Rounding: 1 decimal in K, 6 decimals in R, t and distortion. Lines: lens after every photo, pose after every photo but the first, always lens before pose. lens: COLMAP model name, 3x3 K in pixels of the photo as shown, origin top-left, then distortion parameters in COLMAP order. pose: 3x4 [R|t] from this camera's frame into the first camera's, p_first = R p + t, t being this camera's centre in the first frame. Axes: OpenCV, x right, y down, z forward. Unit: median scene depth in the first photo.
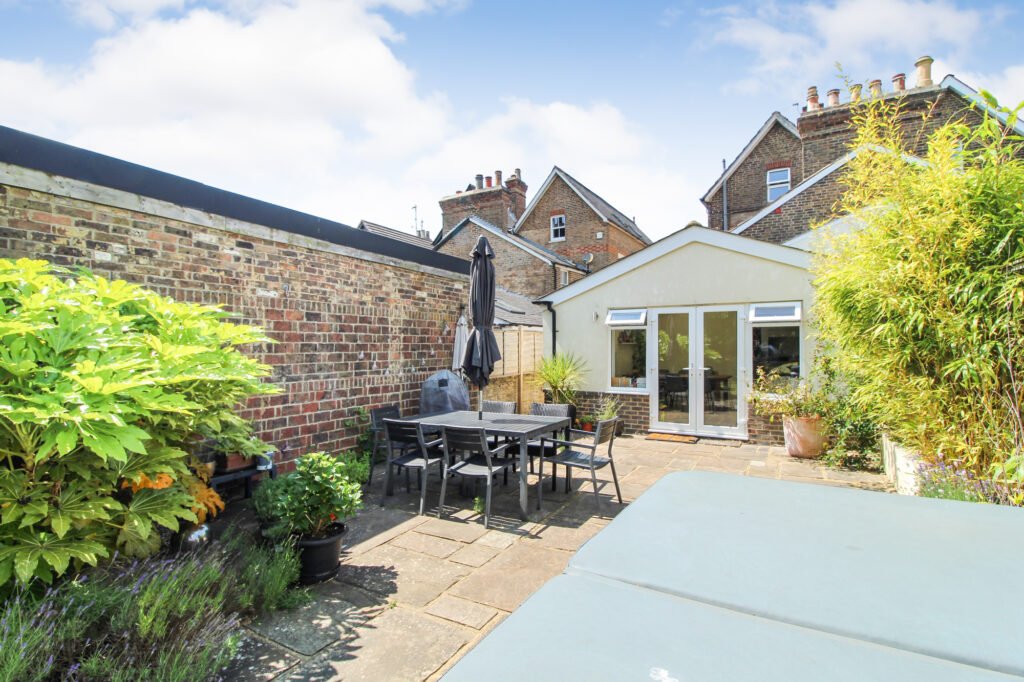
lens RADIAL K [[492.0, 0, 513.0], [0, 492.0, 343.6], [0, 0, 1]] dist [-0.002434, -0.000041]
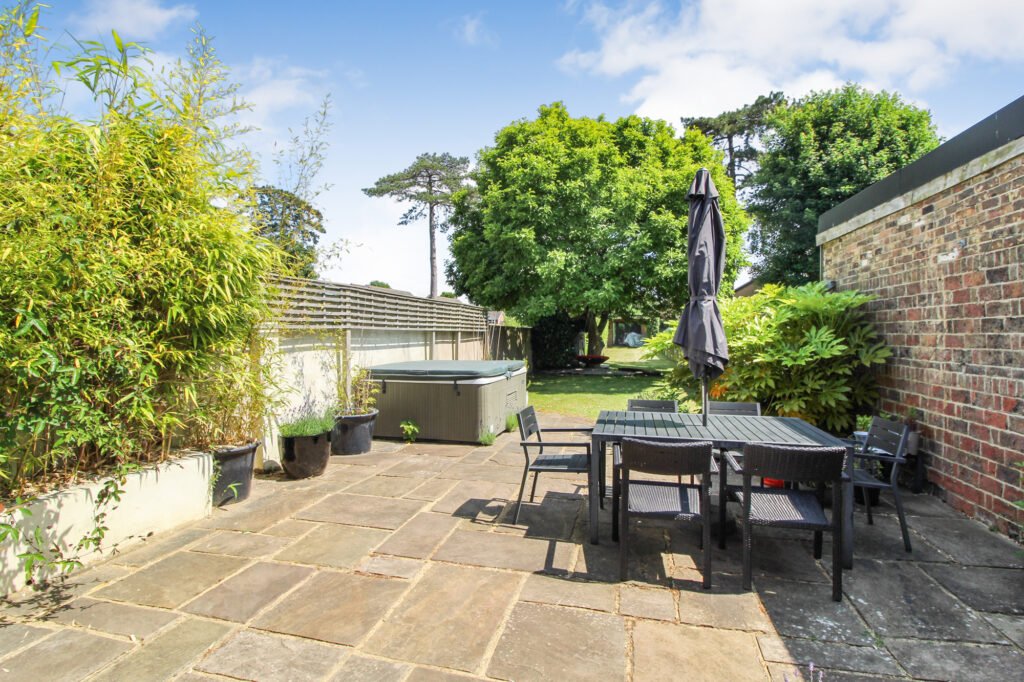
lens RADIAL K [[492.0, 0, 510.3], [0, 492.0, 338.7], [0, 0, 1]] dist [-0.002434, -0.000041]
pose [[-0.964721, 0.006705, -0.263190, 0.363769], [0.006658, 0.999977, 0.001072, 0.021505], [0.263191, -0.000718, -0.964744, 1.475596]]
